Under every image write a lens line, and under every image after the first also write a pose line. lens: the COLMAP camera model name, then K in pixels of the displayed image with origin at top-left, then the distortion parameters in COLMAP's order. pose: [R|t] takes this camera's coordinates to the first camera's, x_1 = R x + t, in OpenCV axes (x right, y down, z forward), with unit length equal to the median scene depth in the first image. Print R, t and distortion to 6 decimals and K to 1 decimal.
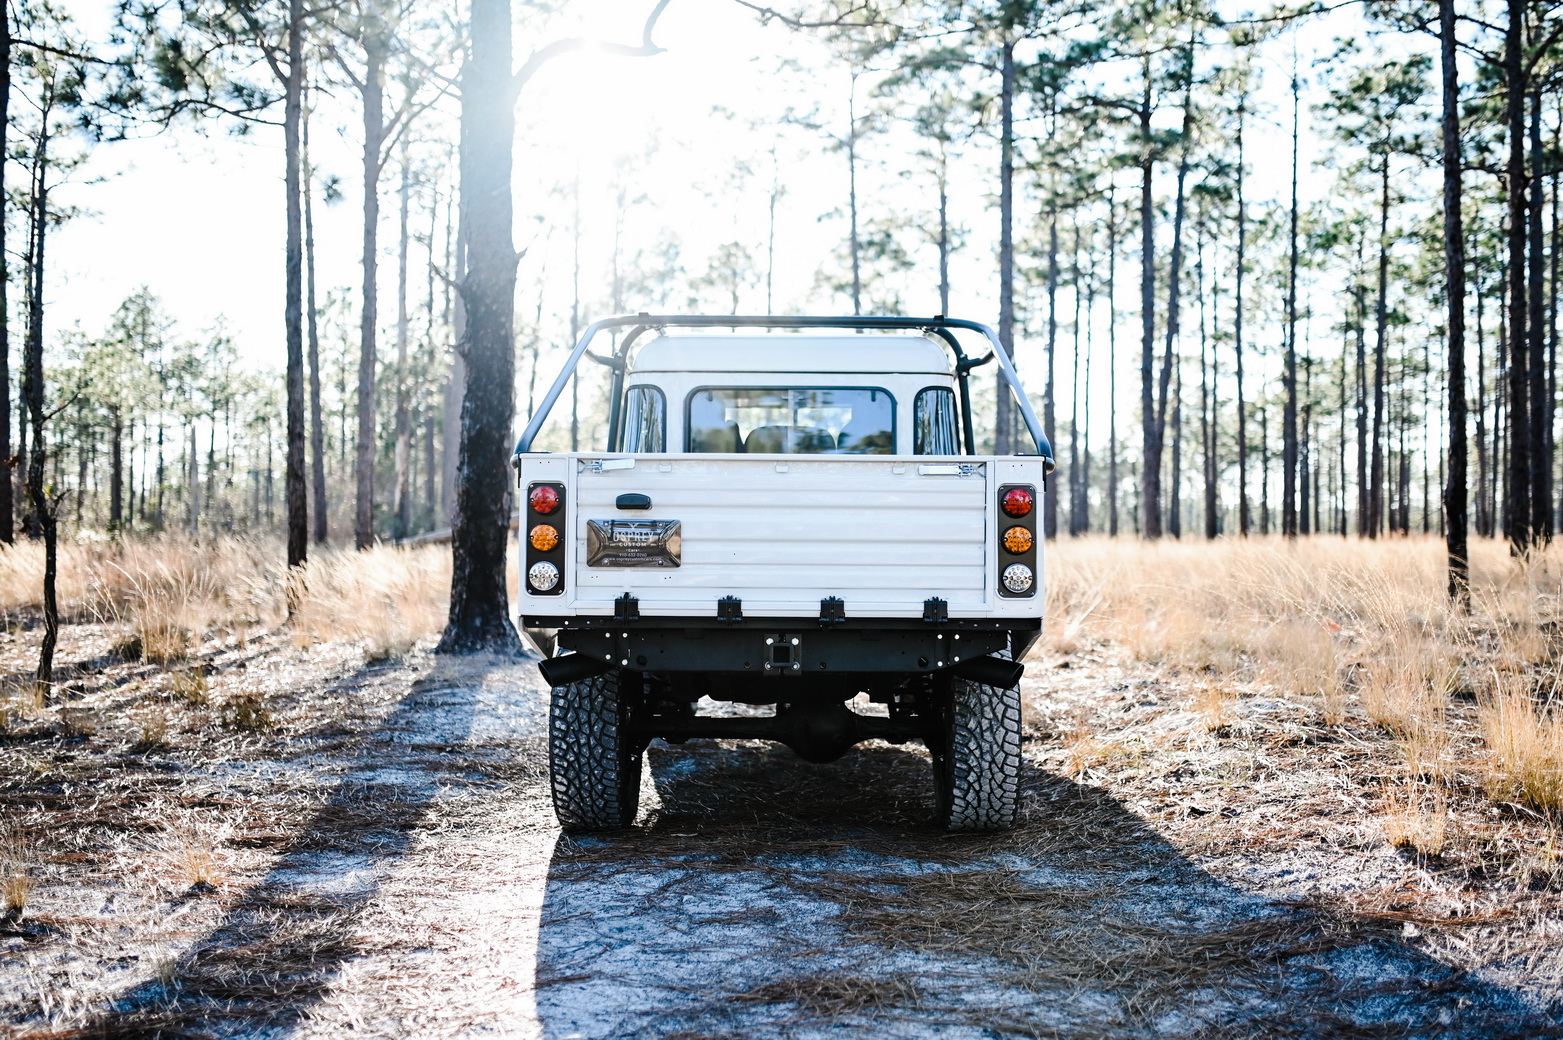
lens RADIAL K [[1474.8, 0, 787.2], [0, 1474.8, 536.3], [0, 0, 1]] dist [-0.028741, 0.000000]
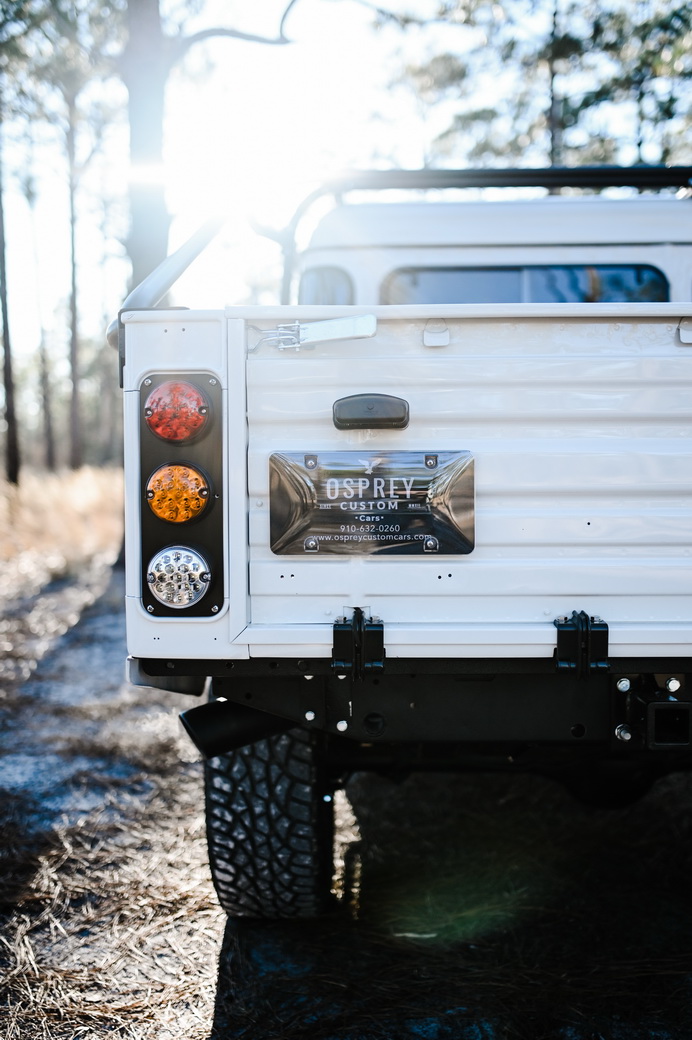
lens RADIAL K [[981.3, 0, 345.7], [0, 981.3, 519.6], [0, 0, 1]] dist [-0.028741, 0.000000]
pose [[0.999663, -0.015017, -0.021192, -0.090710], [0.016227, 0.998175, 0.058159, -0.006835], [0.020280, -0.058483, 0.998082, 0.592360]]
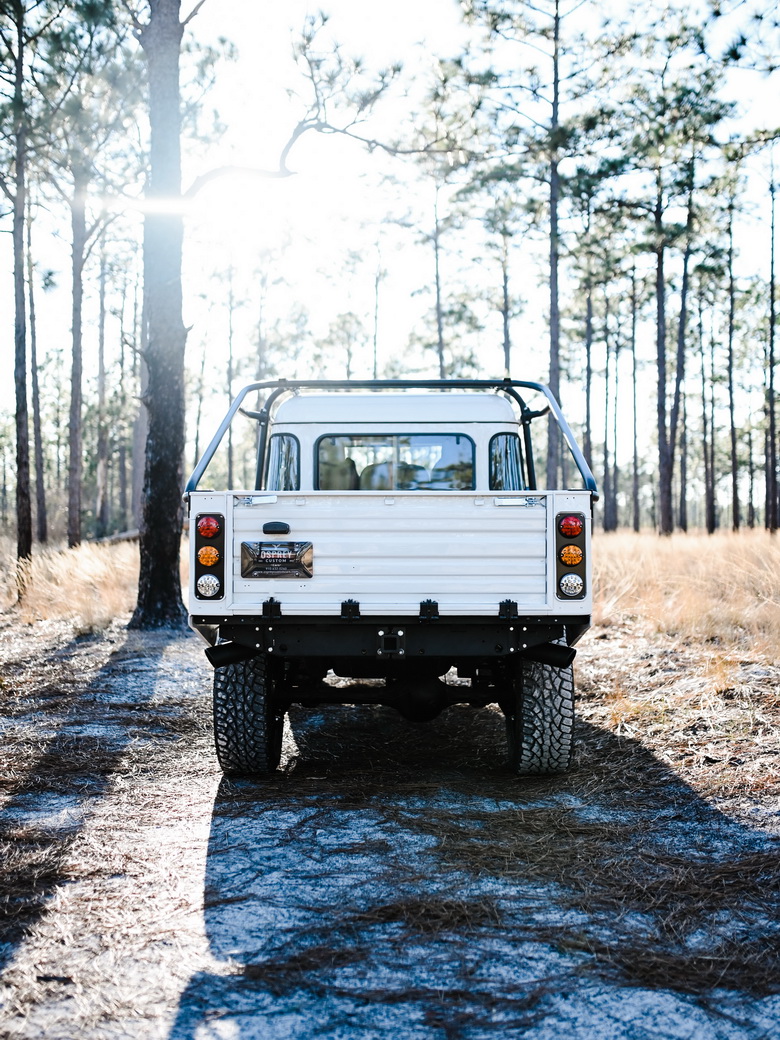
lens RADIAL K [[1107.3, 0, 360.6], [0, 1107.3, 526.6], [0, 0, 1]] dist [-0.027396, 0.000000]
pose [[0.999618, -0.007633, -0.026554, -0.002834], [0.007494, 0.999958, -0.005320, -0.016204], [0.026594, 0.005119, 0.999633, 0.016307]]
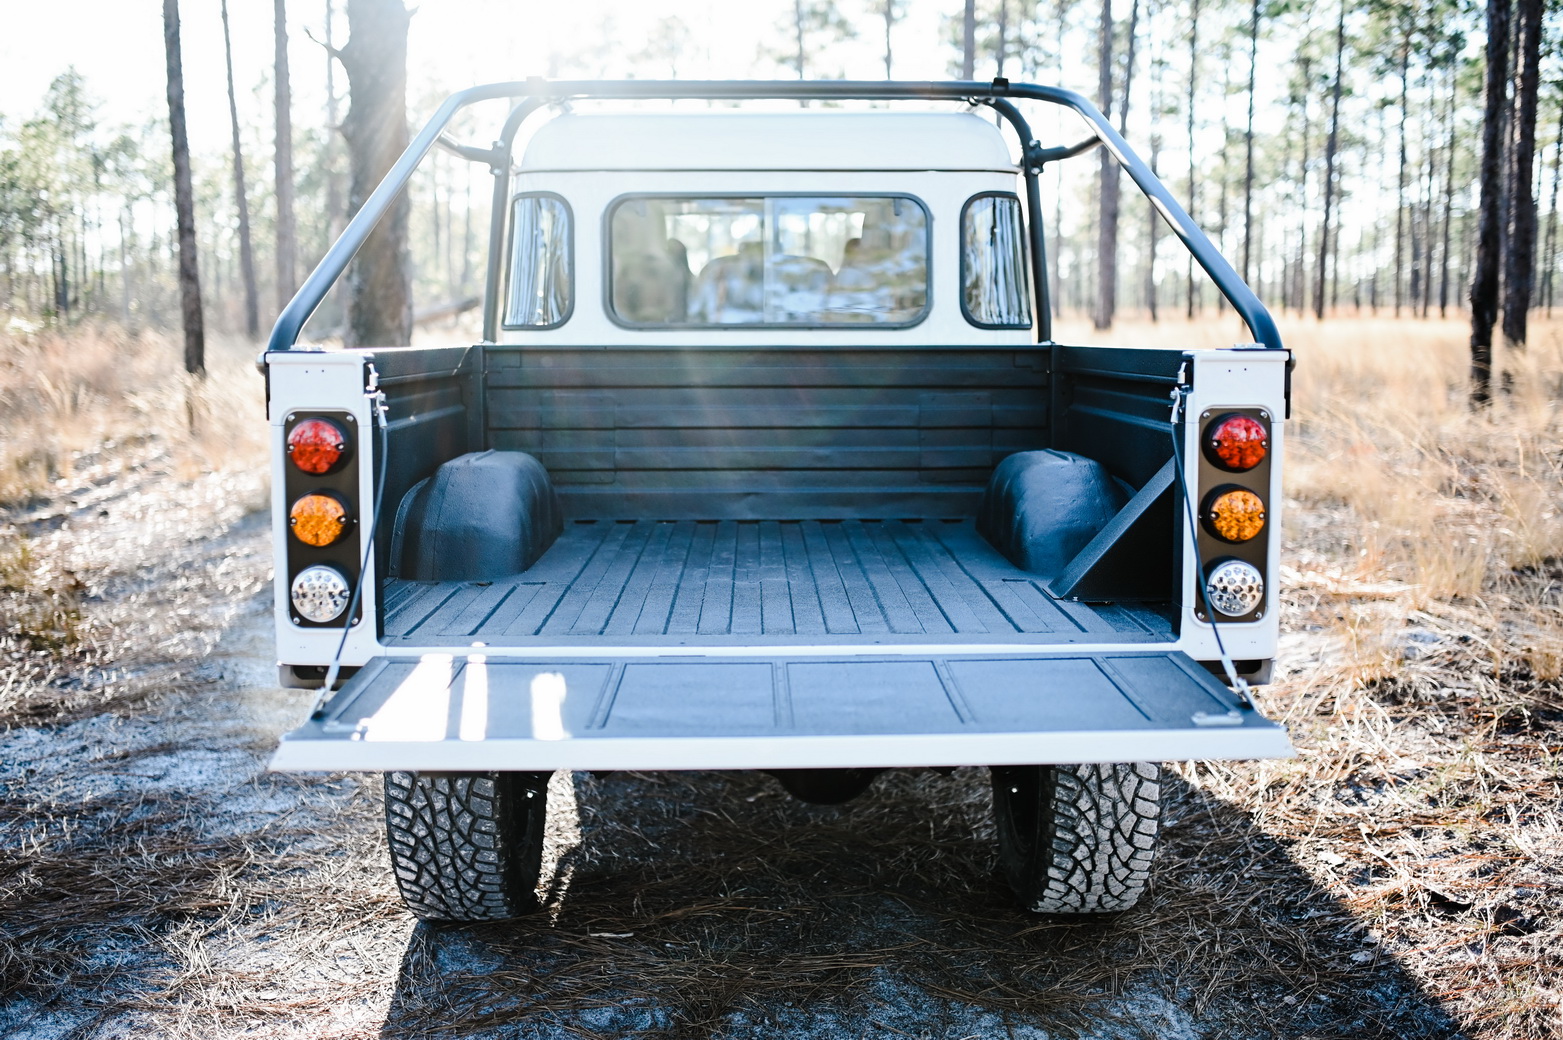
lens RADIAL K [[1474.8, 0, 752.2], [0, 1474.8, 491.8], [0, 0, 1]] dist [-0.028741, 0.000000]
pose [[0.999856, -0.010443, 0.013409, -0.017305], [0.008789, 0.992974, 0.118002, -0.057729], [-0.014547, -0.117867, 0.992923, 0.414138]]
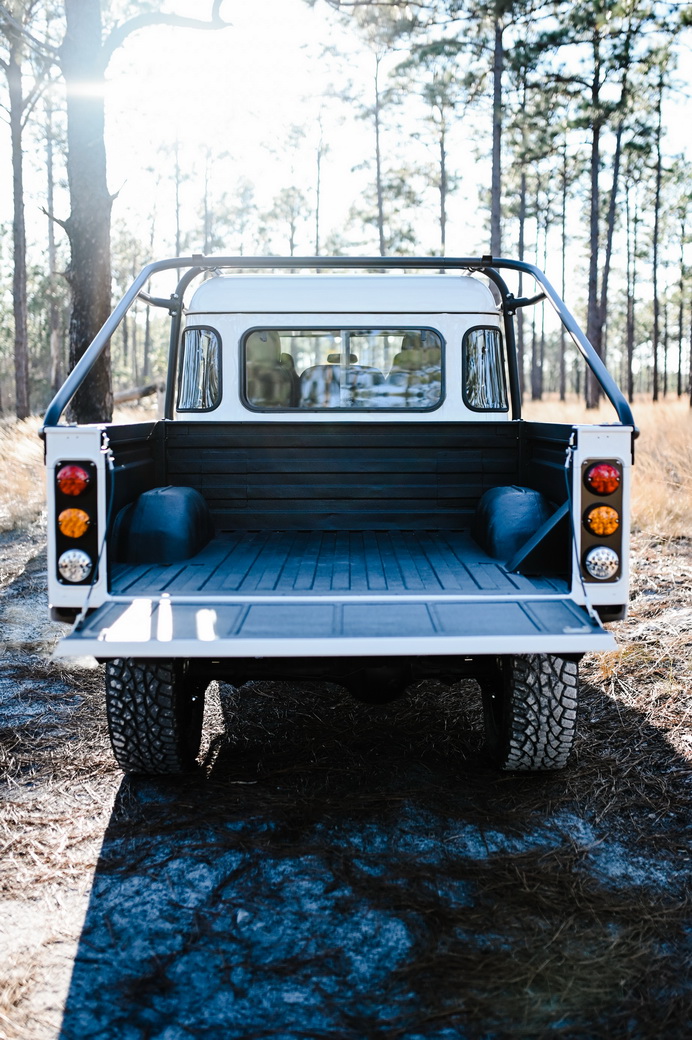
lens RADIAL K [[1034.8, 0, 346.4], [0, 1034.8, 512.5], [0, 0, 1]] dist [-0.028201, 0.000000]
pose [[0.999869, -0.009380, 0.013163, -0.006943], [0.007889, 0.994001, 0.109087, -0.061335], [-0.014107, -0.108969, 0.993945, 0.318848]]
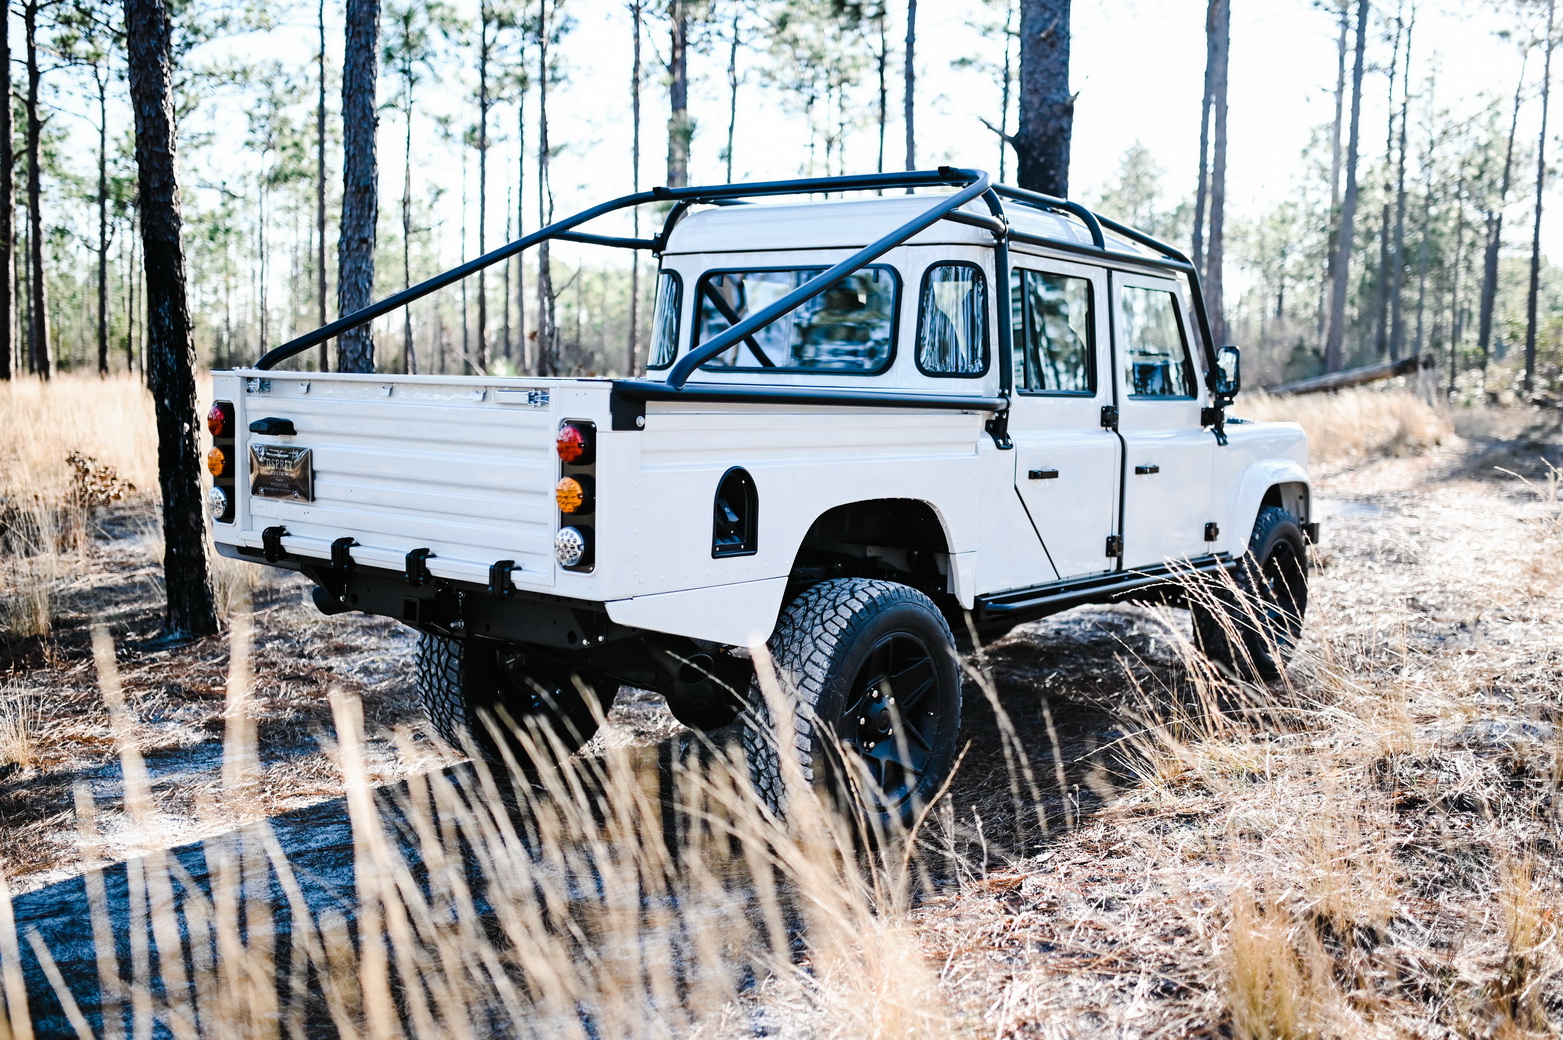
lens RADIAL K [[1474.8, 0, 784.6], [0, 1474.8, 519.2], [0, 0, 1]] dist [-0.028741, 0.000000]
pose [[0.797491, 0.071482, -0.599081, 0.587912], [-0.015399, 0.995045, 0.098229, -0.051277], [0.603134, -0.069112, 0.794640, 0.398043]]
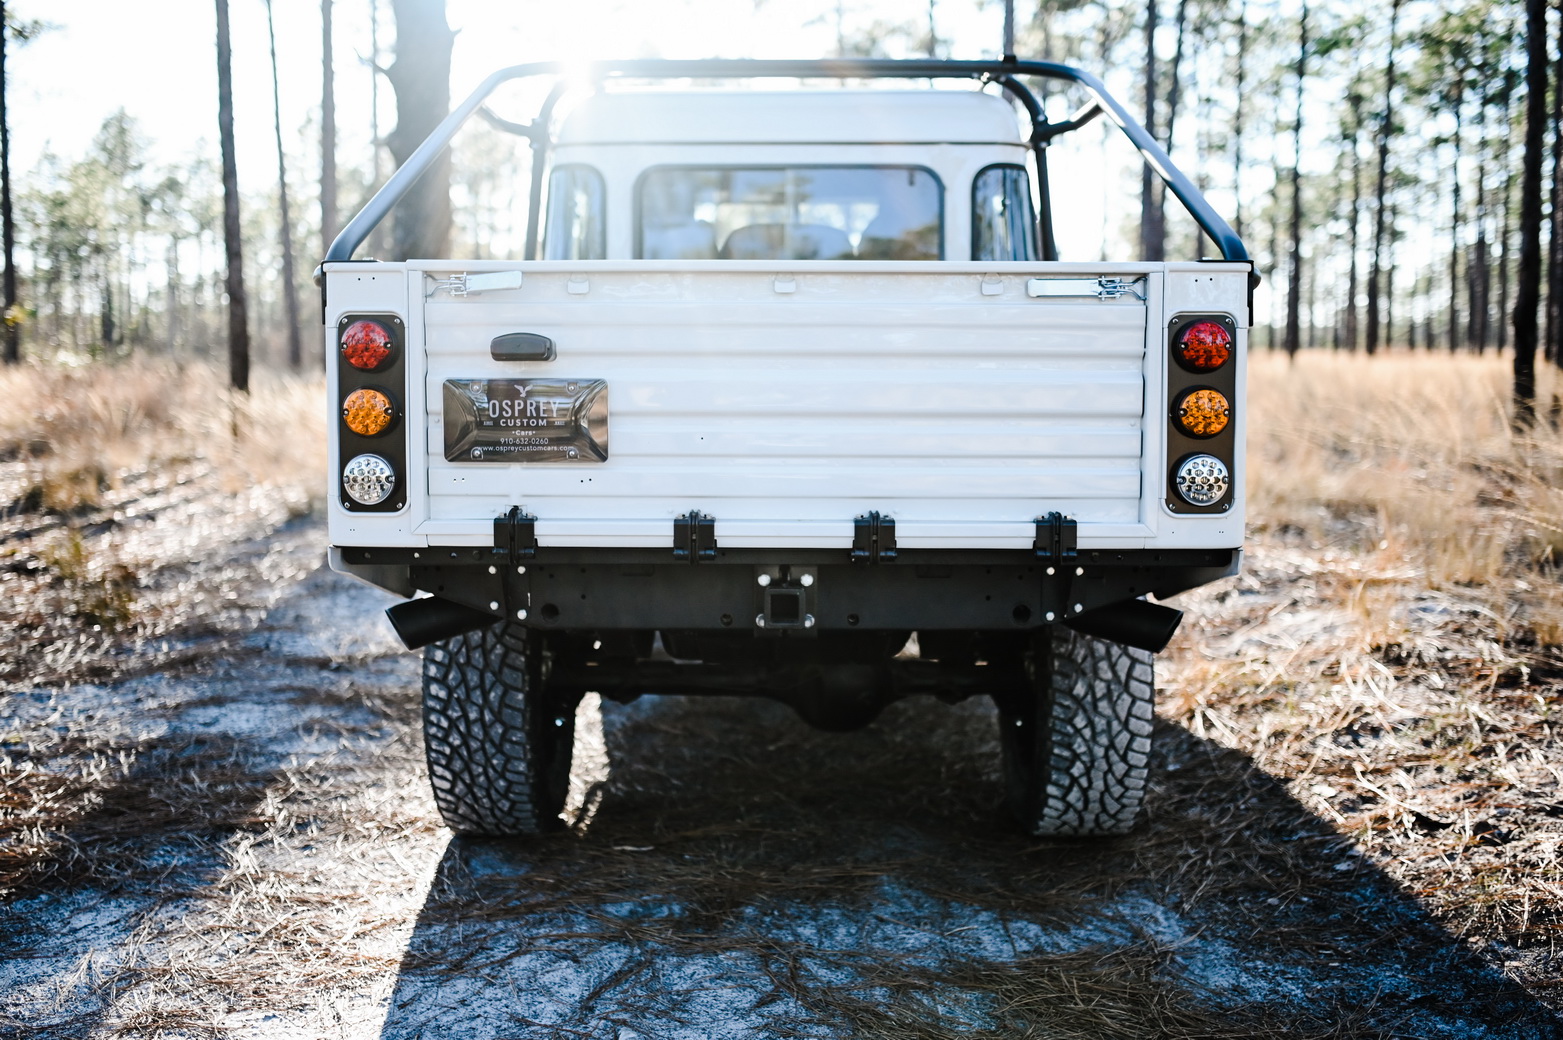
lens RADIAL K [[1474.8, 0, 743.8], [0, 1474.8, 494.4], [0, 0, 1]] dist [-0.028741, 0.000000]
pose [[0.999814, -0.004347, -0.018793, -0.007709], [0.006082, 0.995621, 0.093283, -0.016730], [0.018305, -0.093380, 0.995462, 0.367977]]
